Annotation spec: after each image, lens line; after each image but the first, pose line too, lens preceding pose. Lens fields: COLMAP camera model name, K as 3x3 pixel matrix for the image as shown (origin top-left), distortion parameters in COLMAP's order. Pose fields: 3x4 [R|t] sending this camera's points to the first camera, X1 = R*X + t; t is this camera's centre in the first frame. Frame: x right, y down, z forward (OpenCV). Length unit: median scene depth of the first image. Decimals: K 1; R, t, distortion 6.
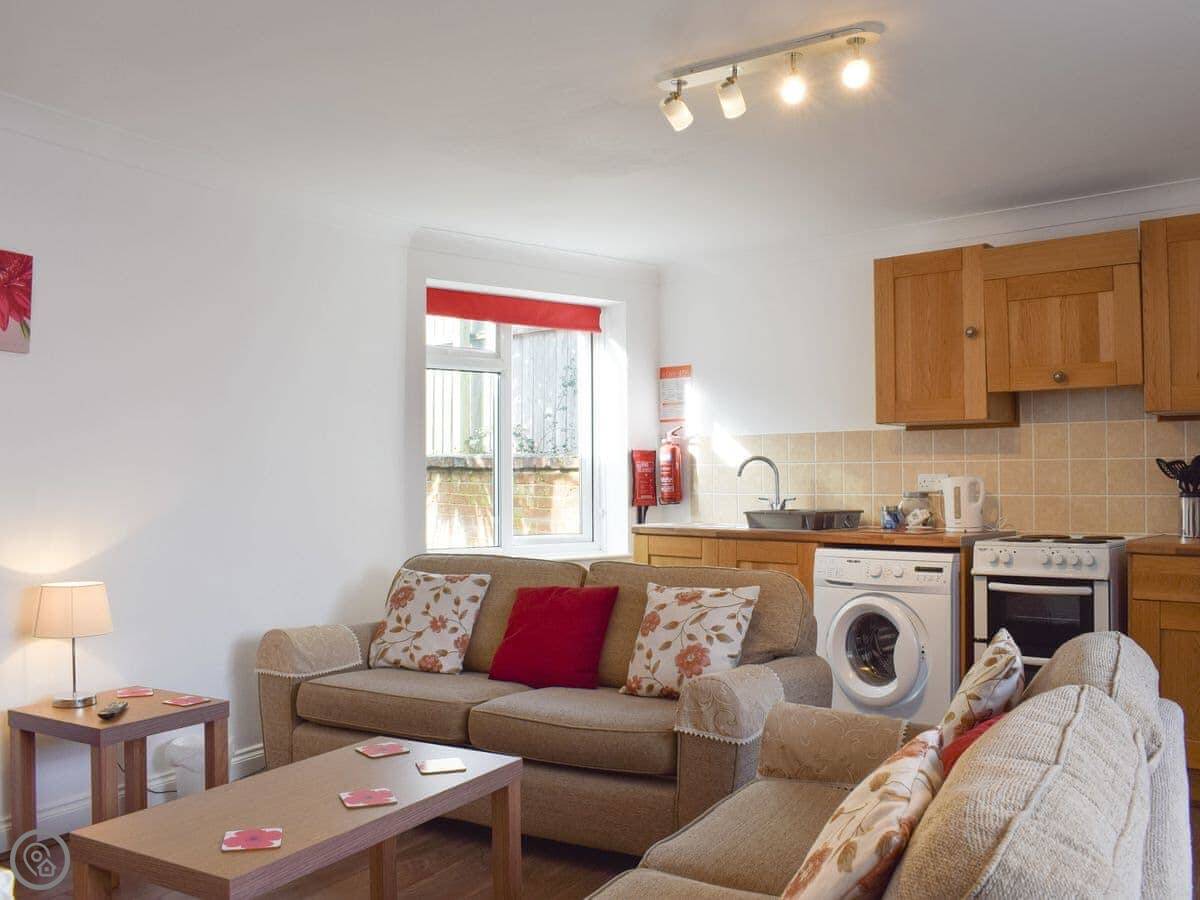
lens RADIAL K [[1032.7, 0, 623.2], [0, 1032.7, 451.7], [0, 0, 1]] dist [-0.087763, -0.000606]
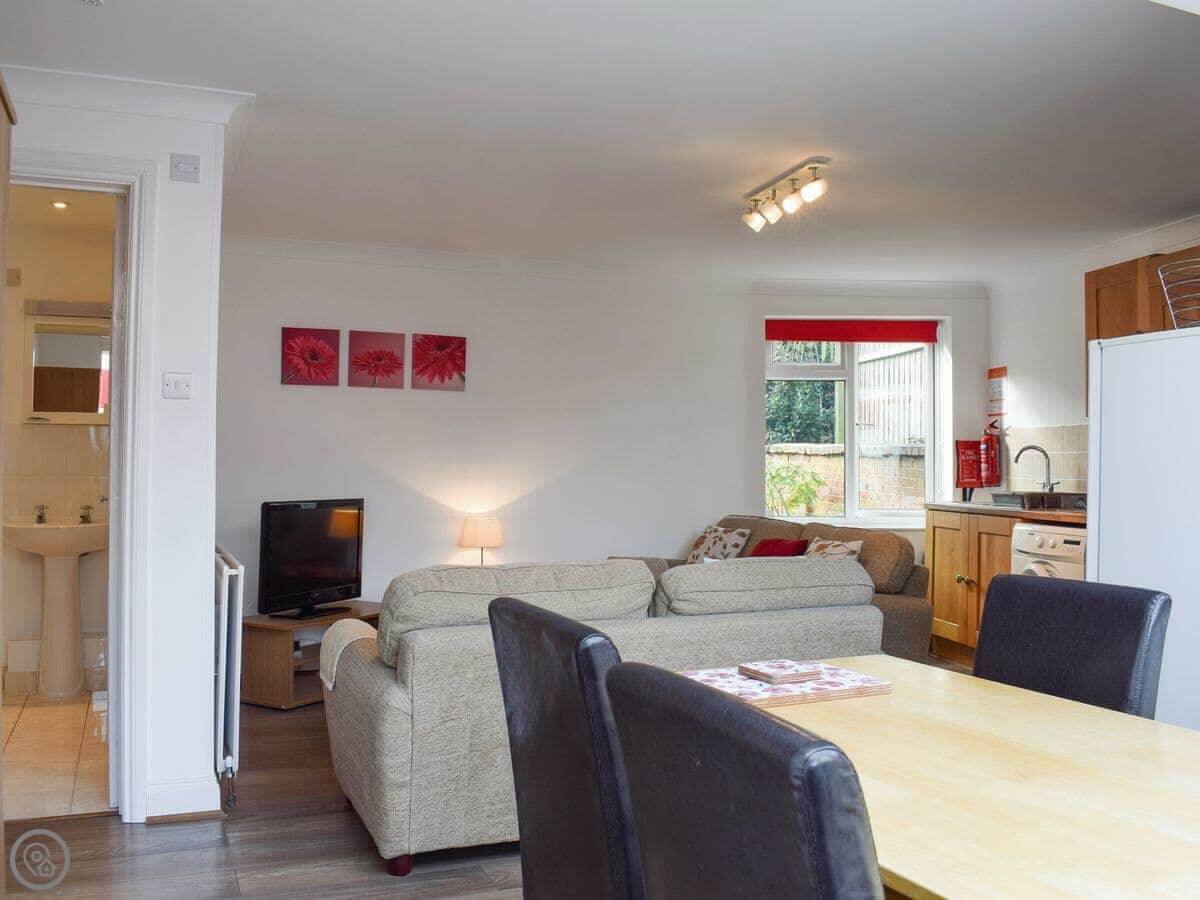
lens RADIAL K [[1032.7, 0, 623.2], [0, 1032.7, 451.7], [0, 0, 1]] dist [-0.087763, -0.000606]
pose [[0.788942, 0.000664, -0.614467, 0.619711], [0.006713, 0.999930, 0.009700, -0.003812], [0.614431, -0.011778, 0.788883, -0.239452]]
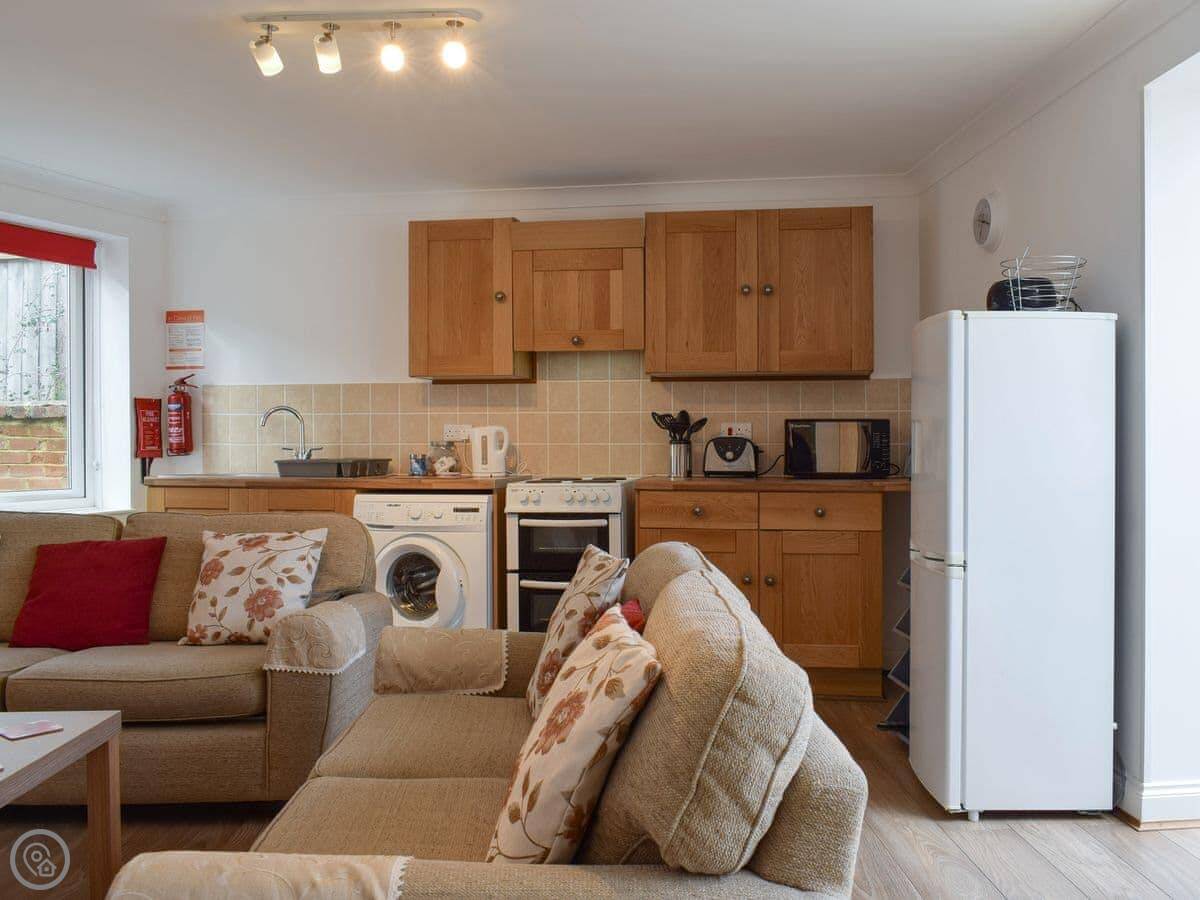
lens RADIAL K [[1022.7, 0, 664.2], [0, 1022.7, 437.3], [0, 0, 1]] dist [-0.040538, 0.003715]
pose [[0.844353, 0.000825, 0.535787, -0.112242], [-0.015057, 0.999640, 0.022188, 0.009530], [-0.535576, -0.026802, 0.844062, -0.040350]]
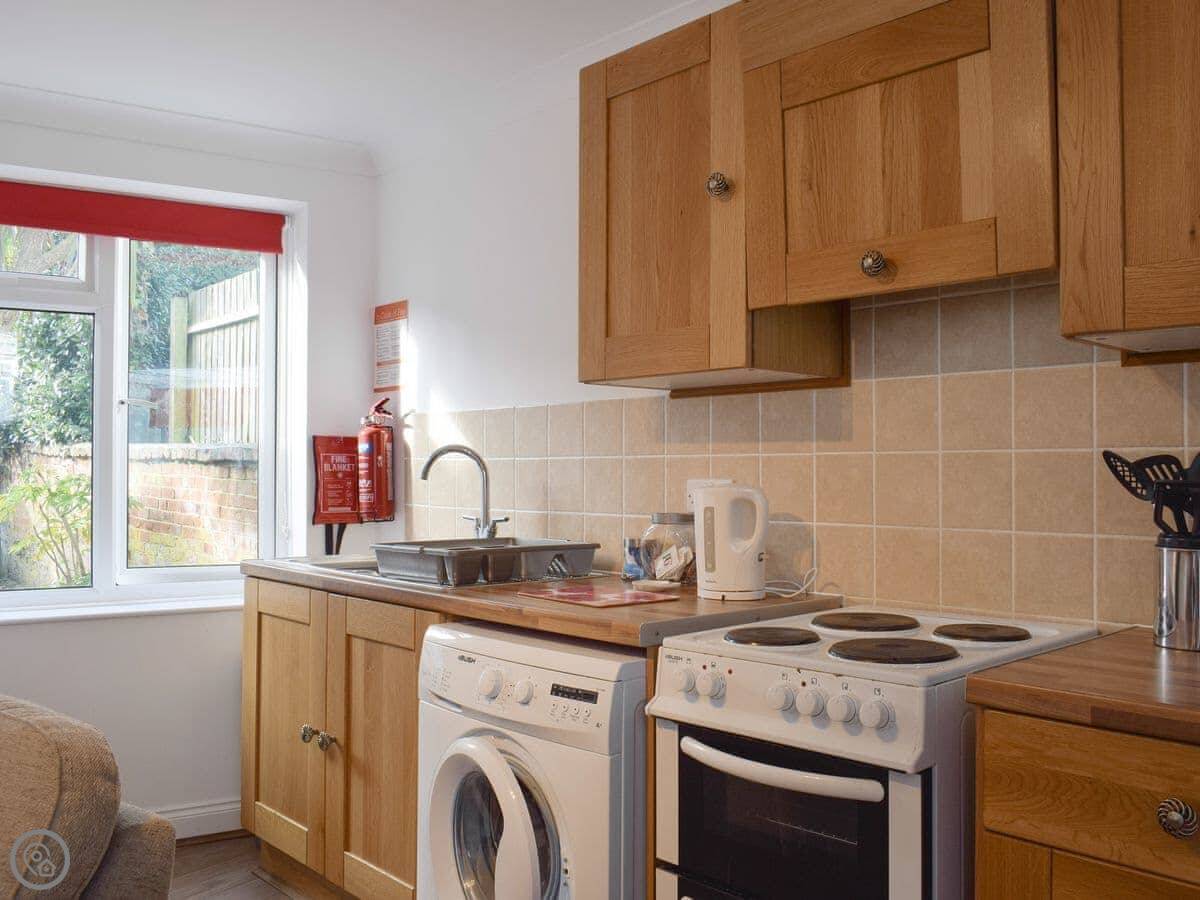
lens RADIAL K [[1050.1, 0, 617.3], [0, 1050.1, 447.6], [0, 0, 1]] dist [-0.053197, 0.003215]
pose [[0.994984, 0.003279, -0.099982, 0.370902], [-0.002957, 0.999990, 0.003365, 0.004529], [0.099992, -0.003053, 0.994984, 0.550054]]
